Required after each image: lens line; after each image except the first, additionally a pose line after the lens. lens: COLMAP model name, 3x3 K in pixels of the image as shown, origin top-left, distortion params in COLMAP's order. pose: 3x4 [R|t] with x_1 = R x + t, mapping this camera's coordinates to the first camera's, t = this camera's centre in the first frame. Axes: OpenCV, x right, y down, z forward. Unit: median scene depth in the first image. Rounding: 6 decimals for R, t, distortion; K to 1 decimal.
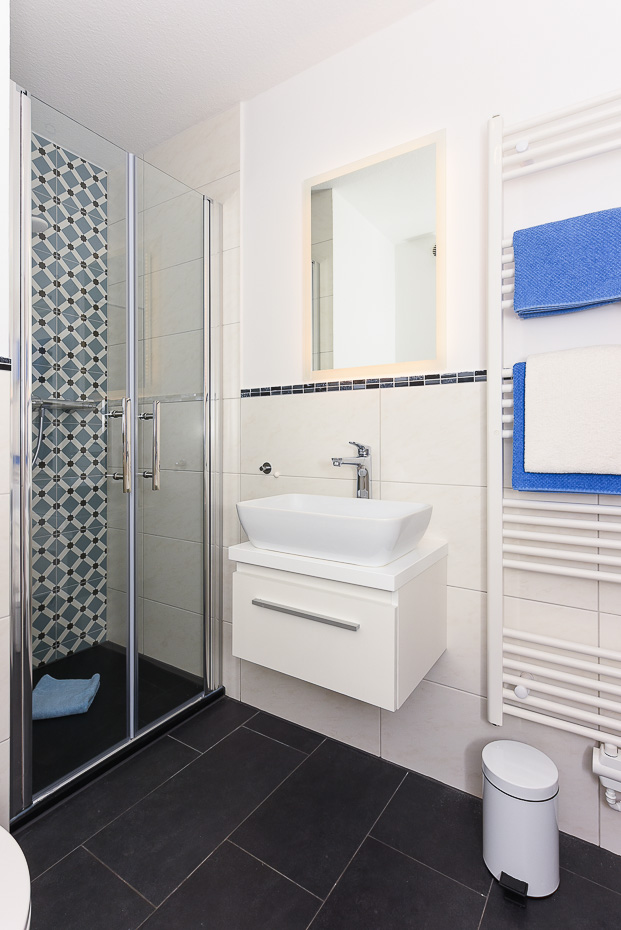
lens RADIAL K [[492.8, 0, 310.2], [0, 492.8, 437.7], [0, 0, 1]] dist [-0.004398, -0.002931]
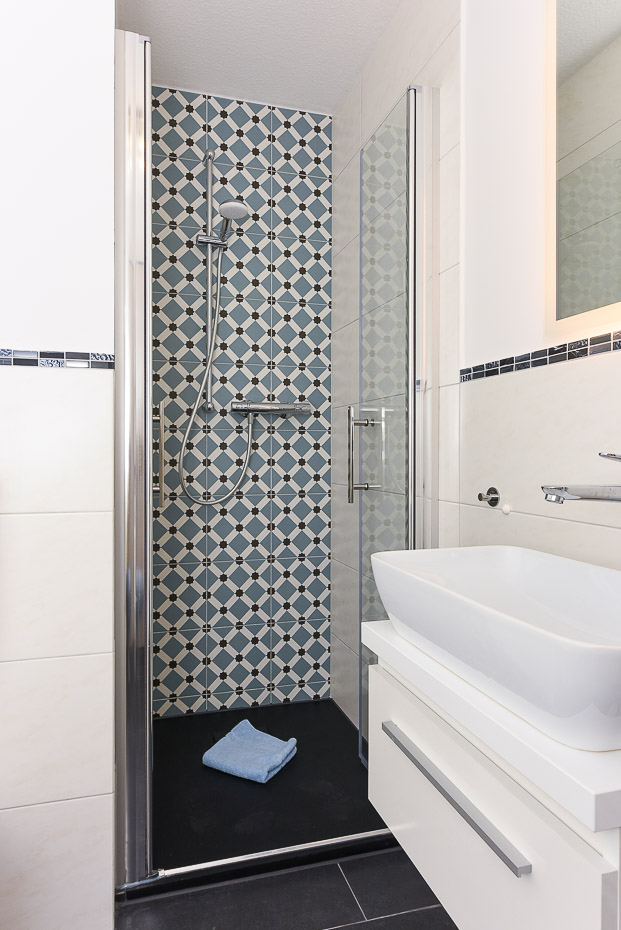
lens RADIAL K [[555.0, 0, 310.4], [0, 555.0, 452.5], [0, 0, 1]] dist [-0.001495, 0.004057]
pose [[0.723791, 0.002751, -0.690014, 0.216038], [0.002867, 0.999971, 0.006993, 0.002829], [0.690013, -0.007040, 0.723763, 0.361558]]
